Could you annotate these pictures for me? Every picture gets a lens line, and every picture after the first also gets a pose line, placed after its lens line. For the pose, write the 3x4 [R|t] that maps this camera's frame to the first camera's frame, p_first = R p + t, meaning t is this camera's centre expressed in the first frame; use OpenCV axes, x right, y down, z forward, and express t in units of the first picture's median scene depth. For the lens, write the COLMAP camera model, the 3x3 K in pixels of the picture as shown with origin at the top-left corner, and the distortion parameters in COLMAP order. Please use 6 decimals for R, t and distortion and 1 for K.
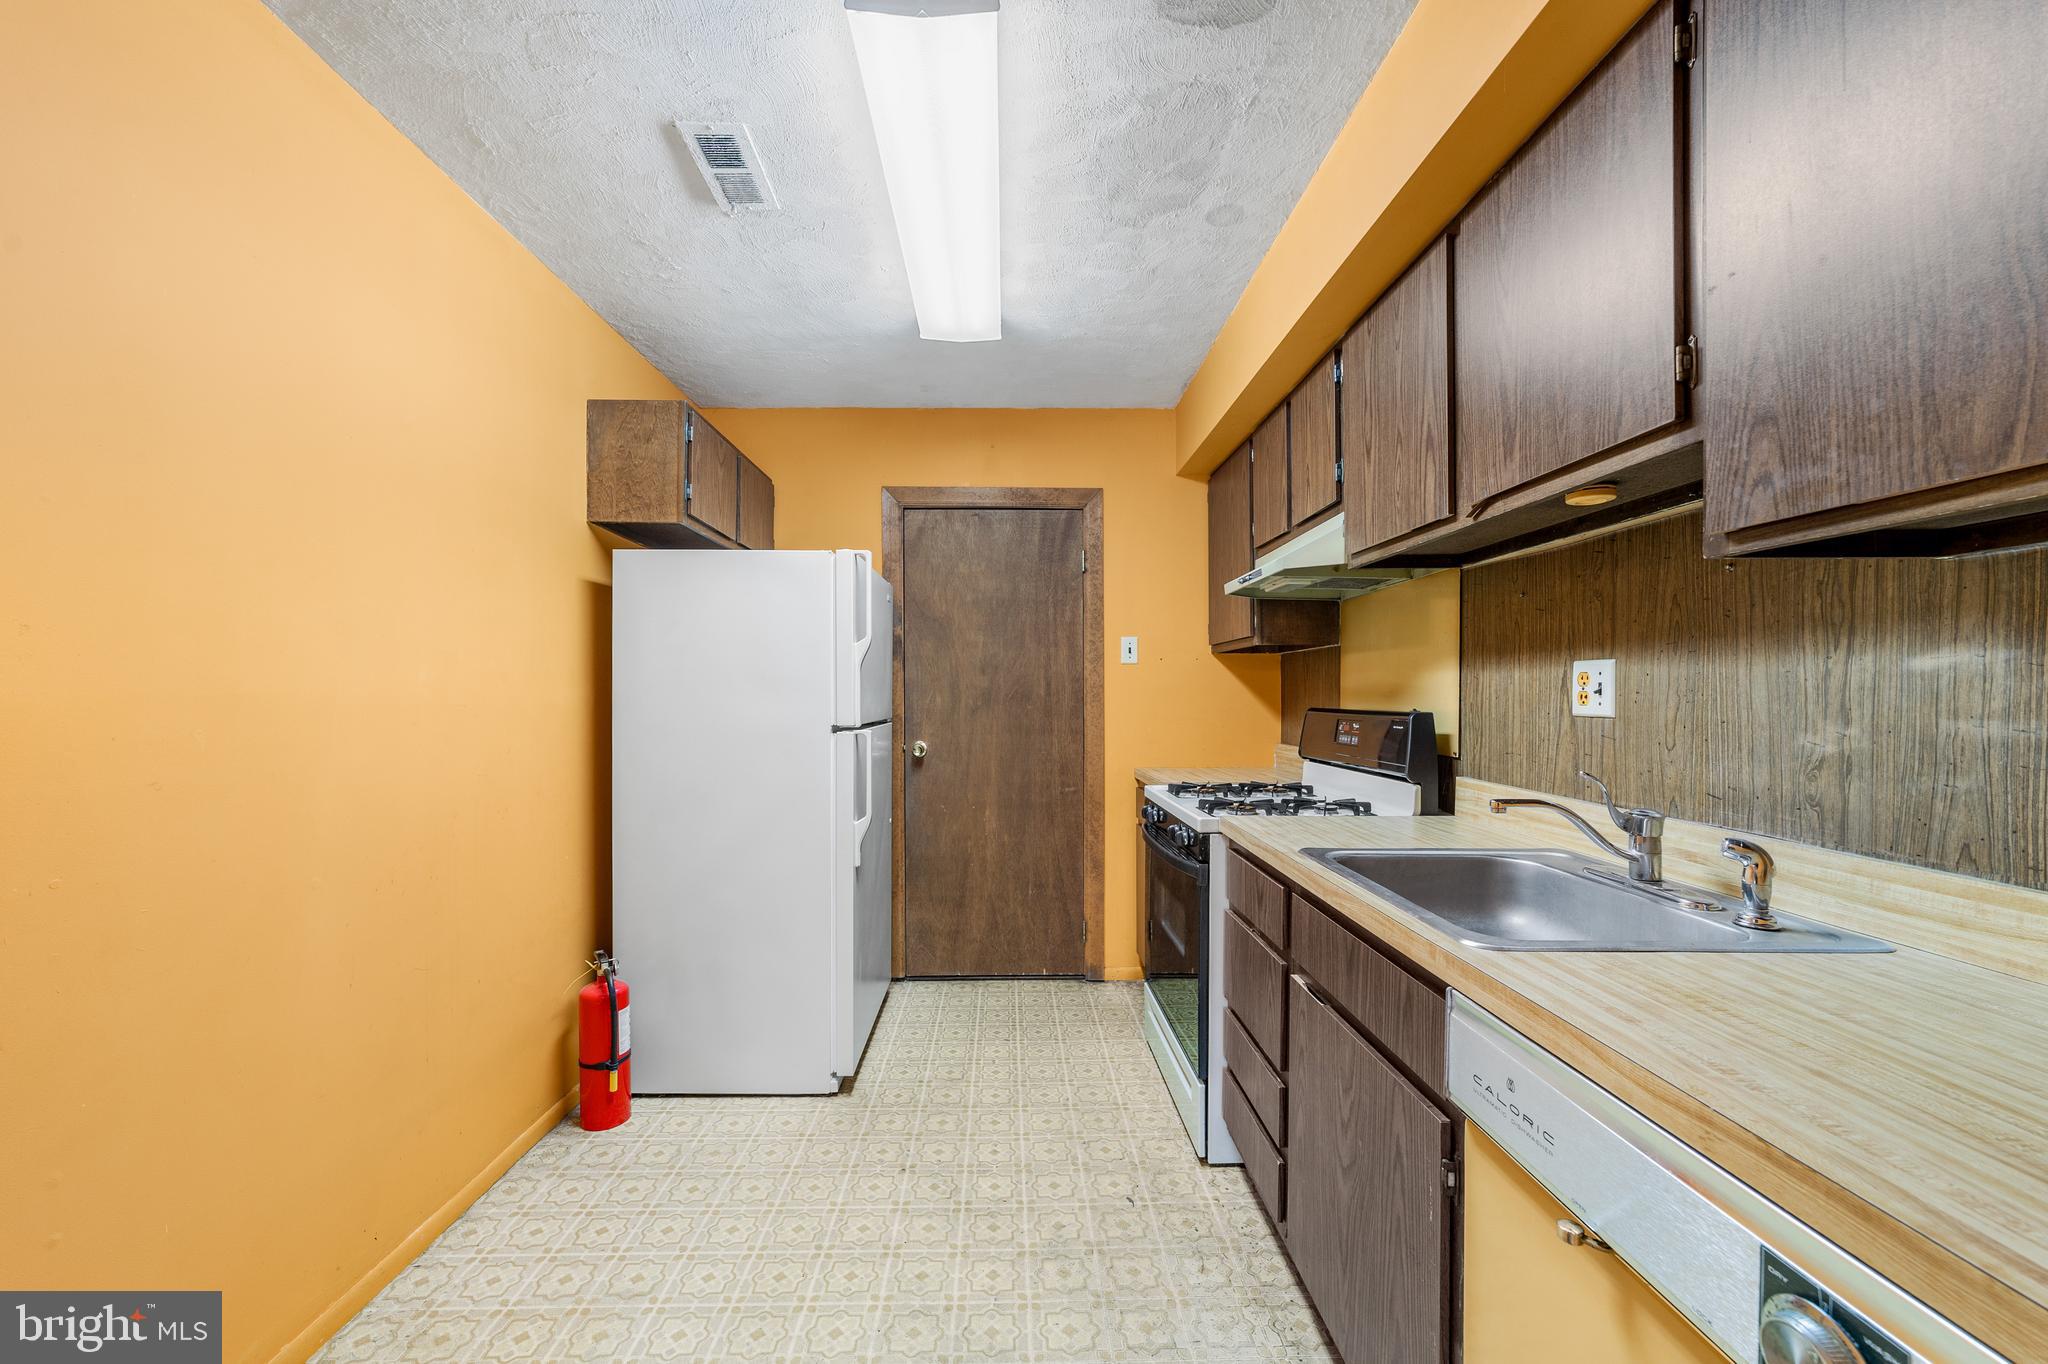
lens RADIAL K [[797.2, 0, 1021.9], [0, 797.2, 700.3], [0, 0, 1]] dist [-0.013308, 0.006034]
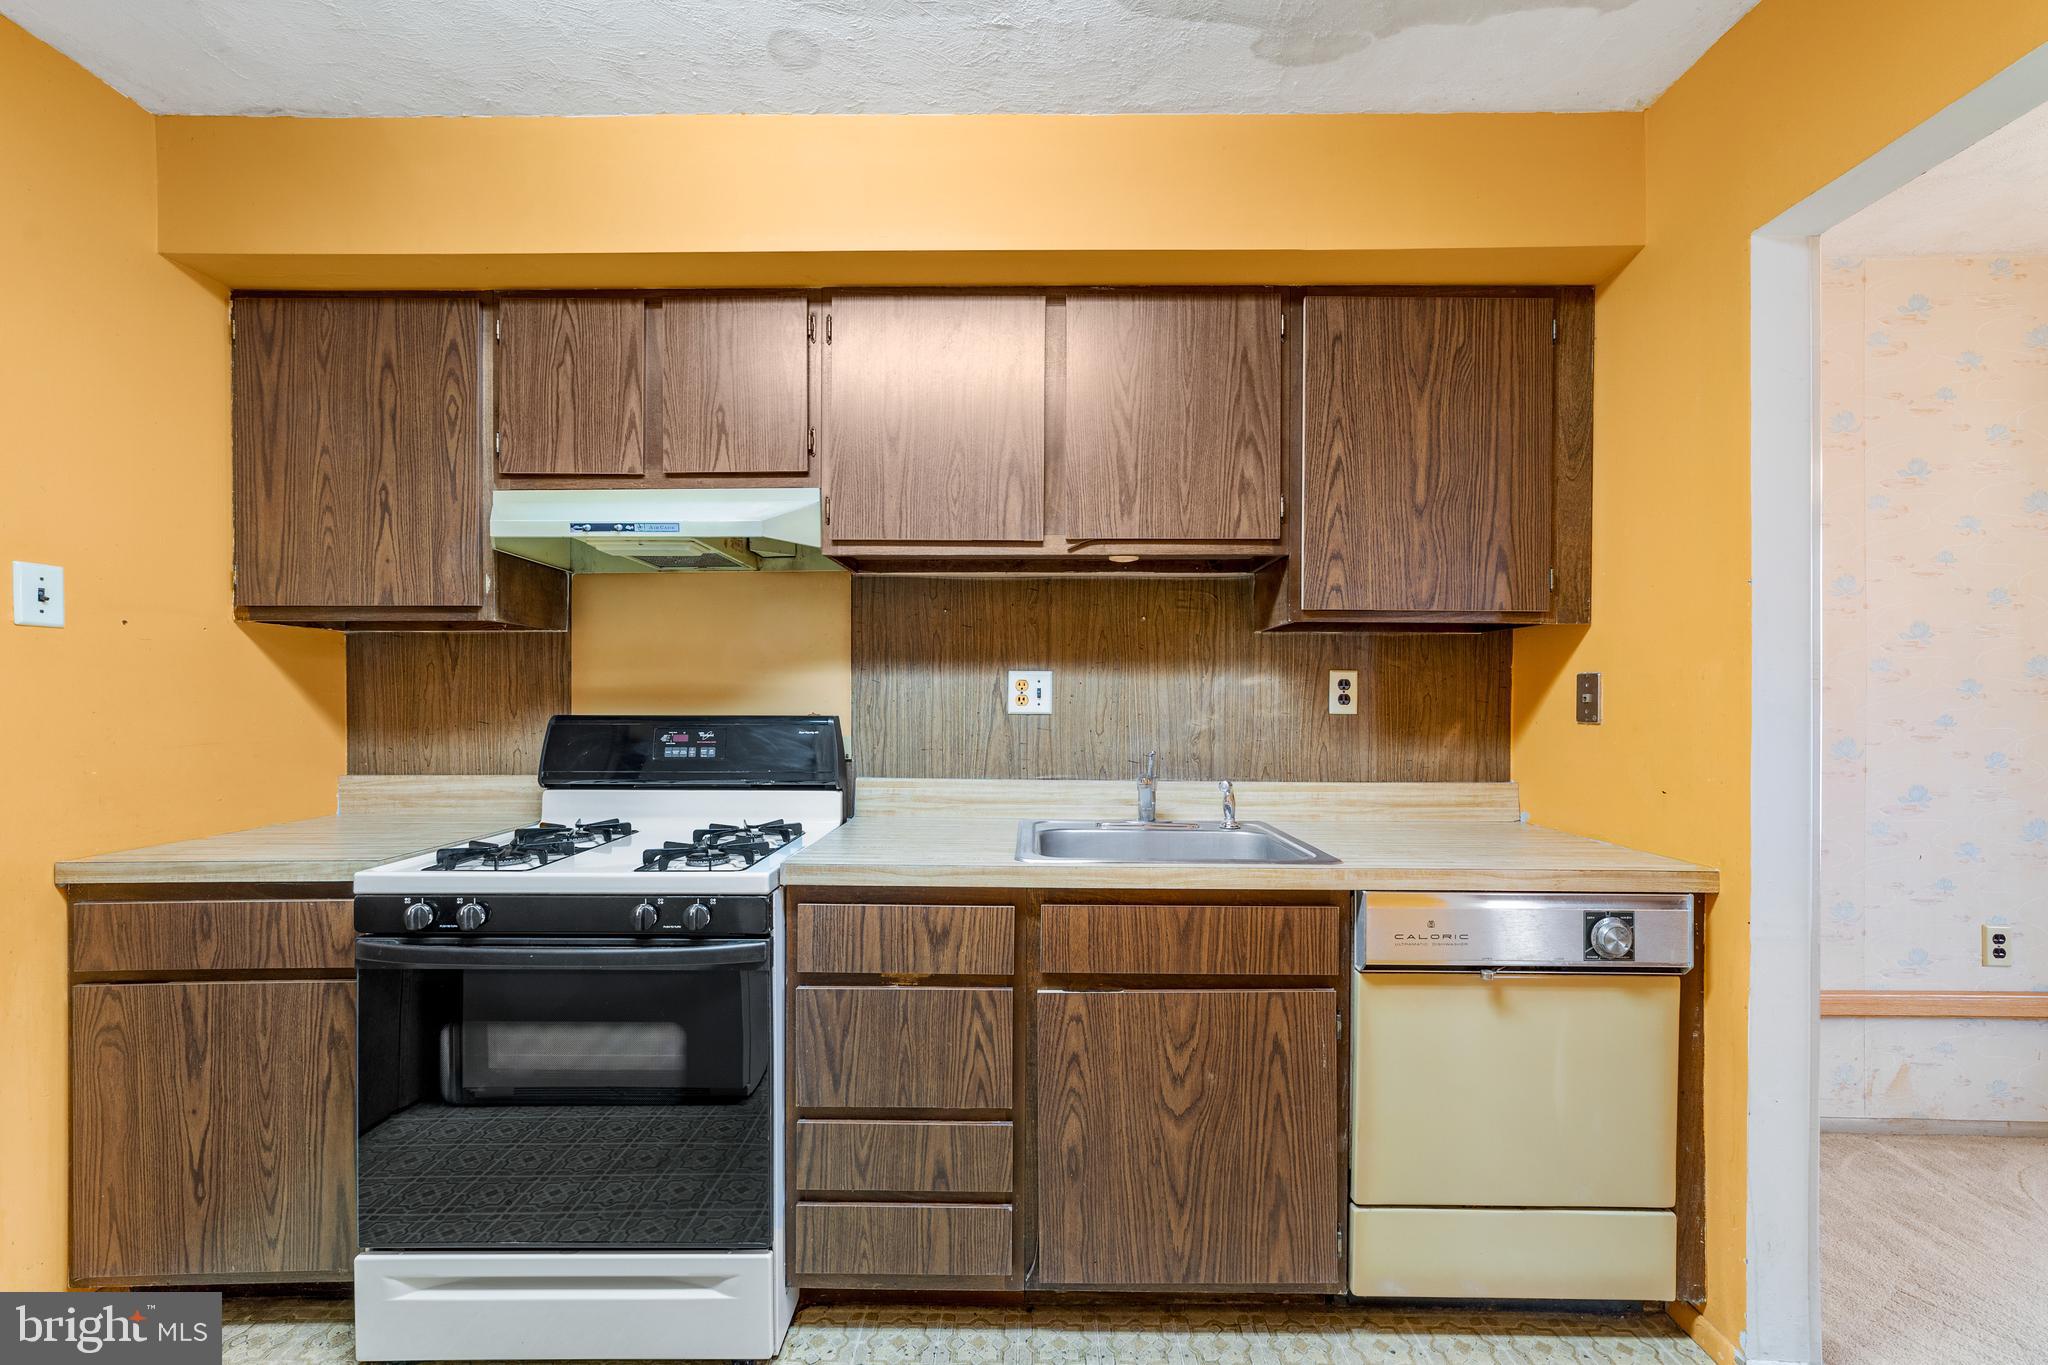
lens RADIAL K [[797.2, 0, 1025.0], [0, 797.2, 699.4], [0, 0, 1]] dist [-0.013308, 0.006034]
pose [[0.030589, -0.002215, 0.999530, -0.798094], [0.006875, 0.999974, 0.002005, -0.008553], [-0.999508, 0.006810, 0.030603, 1.288029]]
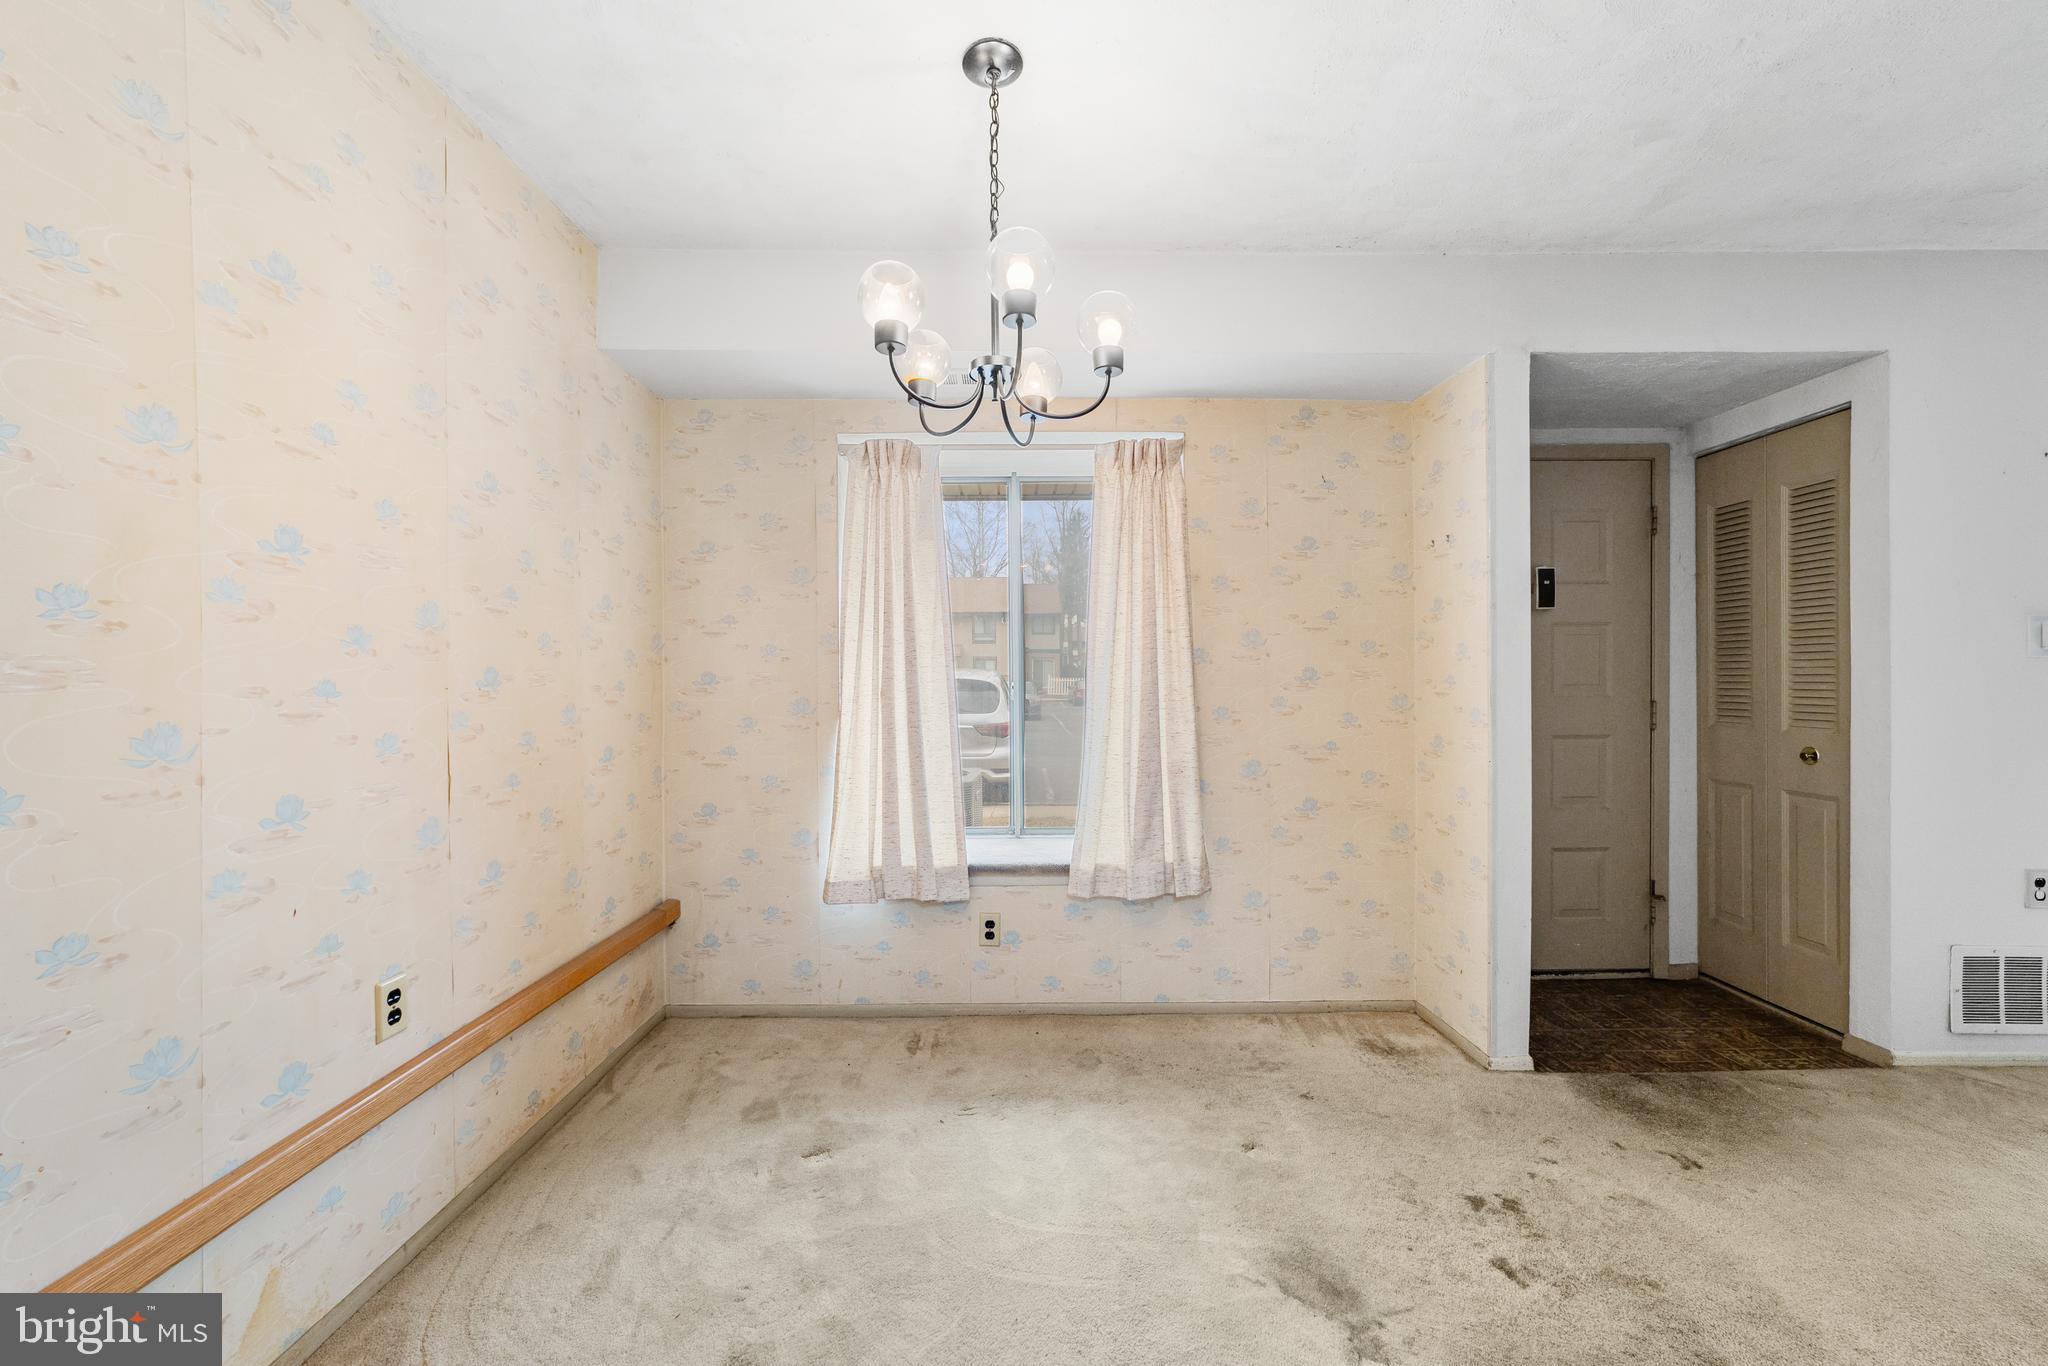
lens RADIAL K [[797.2, 0, 1024.4], [0, 797.2, 687.3], [0, 0, 1]] dist [-0.013308, 0.006034]
pose [[-0.999886, 0.005029, 0.014245, 0.049658], [0.005190, 0.999922, 0.011320, 0.048575], [-0.014187, 0.011393, -0.999834, 0.371129]]
